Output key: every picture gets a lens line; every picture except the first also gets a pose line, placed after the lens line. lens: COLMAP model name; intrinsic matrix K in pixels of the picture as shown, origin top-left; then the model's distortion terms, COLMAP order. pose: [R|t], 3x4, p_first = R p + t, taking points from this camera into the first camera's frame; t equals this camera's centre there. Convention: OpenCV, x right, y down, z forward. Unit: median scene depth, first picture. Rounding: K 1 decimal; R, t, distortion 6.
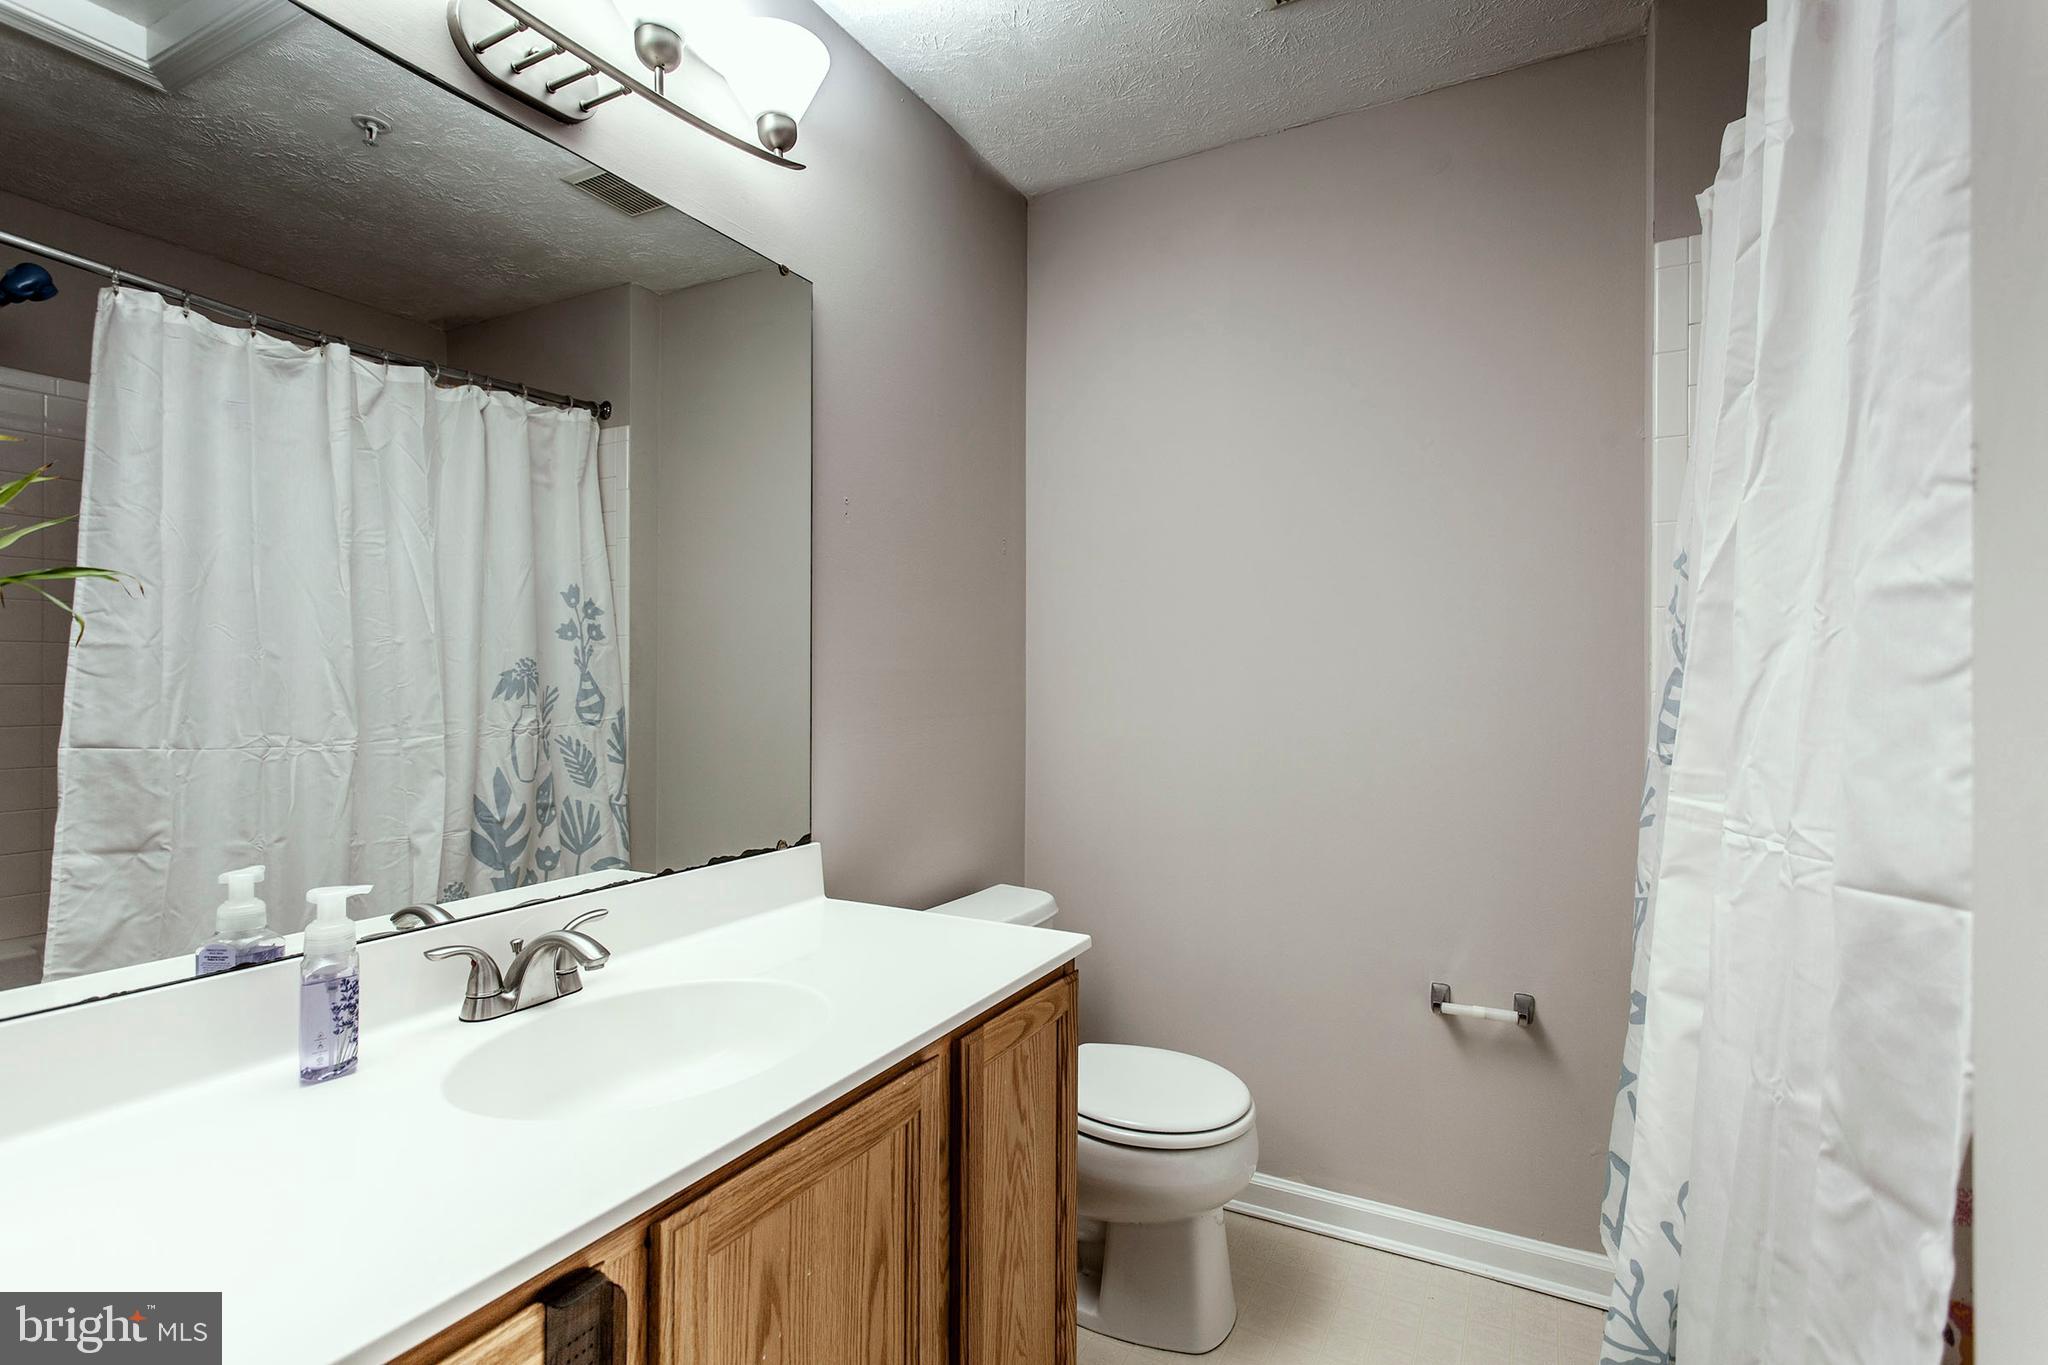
lens RADIAL K [[978.5, 0, 1020.5], [0, 978.5, 687.4], [0, 0, 1]] dist [0.004764, -0.001155]
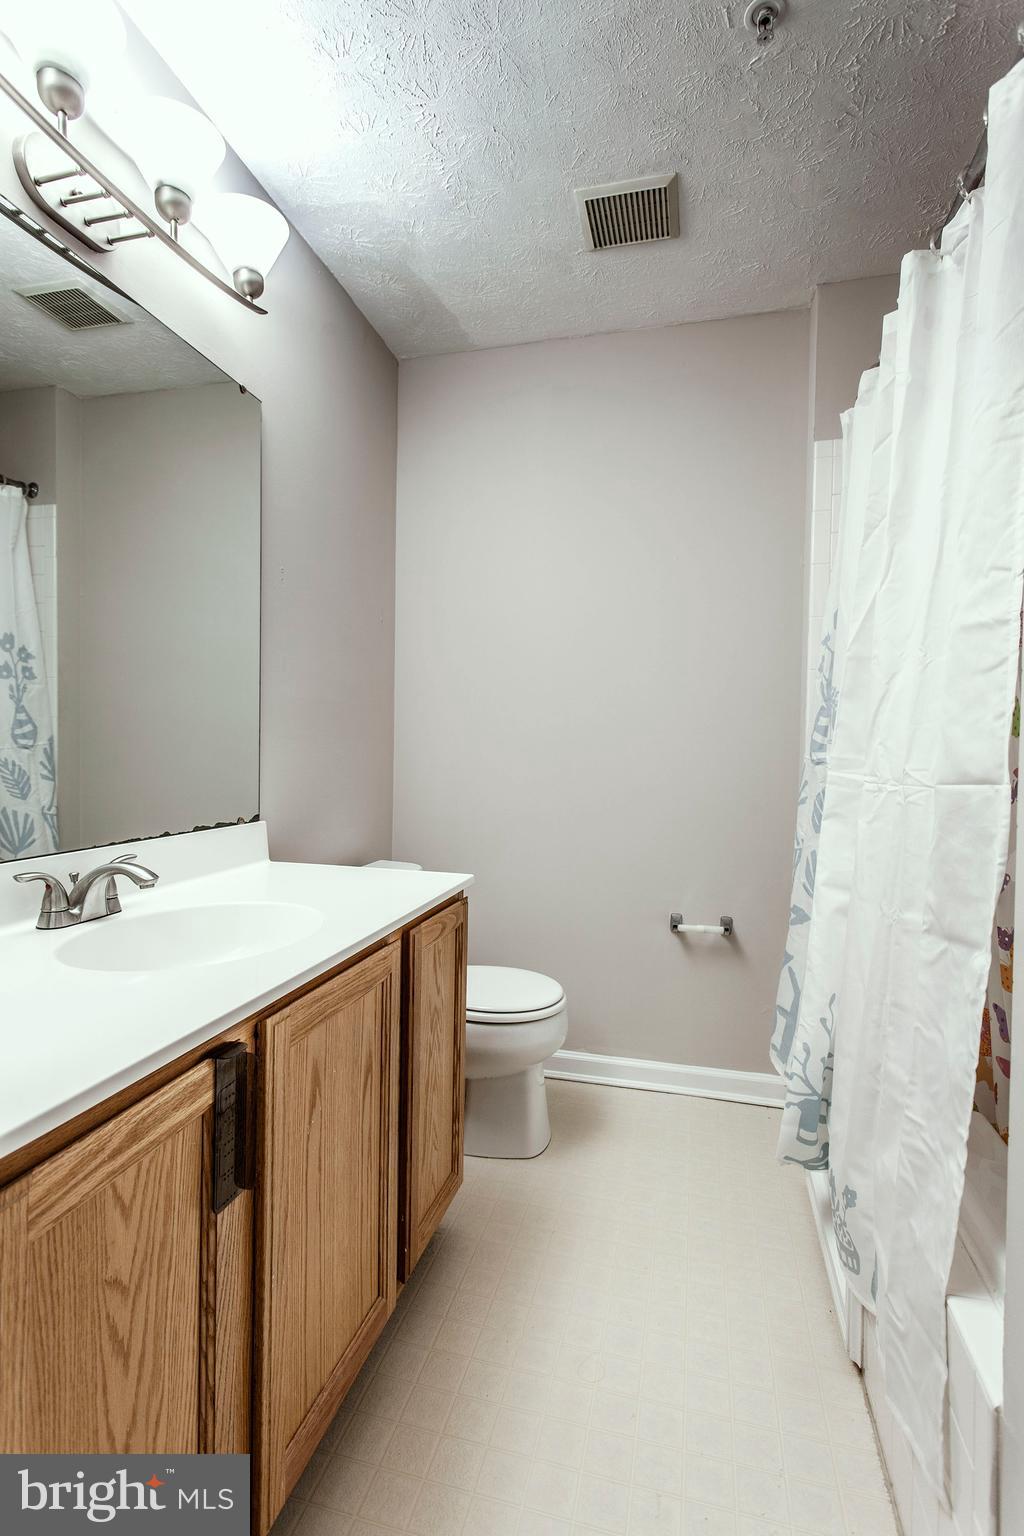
lens RADIAL K [[733.8, 0, 515.7], [0, 733.8, 767.6], [0, 0, 1]] dist [0.004764, -0.001155]
pose [[0.972211, 0.005373, 0.234046, -0.150743], [-0.012588, 0.999490, 0.029347, 0.071278], [-0.233769, -0.031477, 0.971782, -0.096601]]
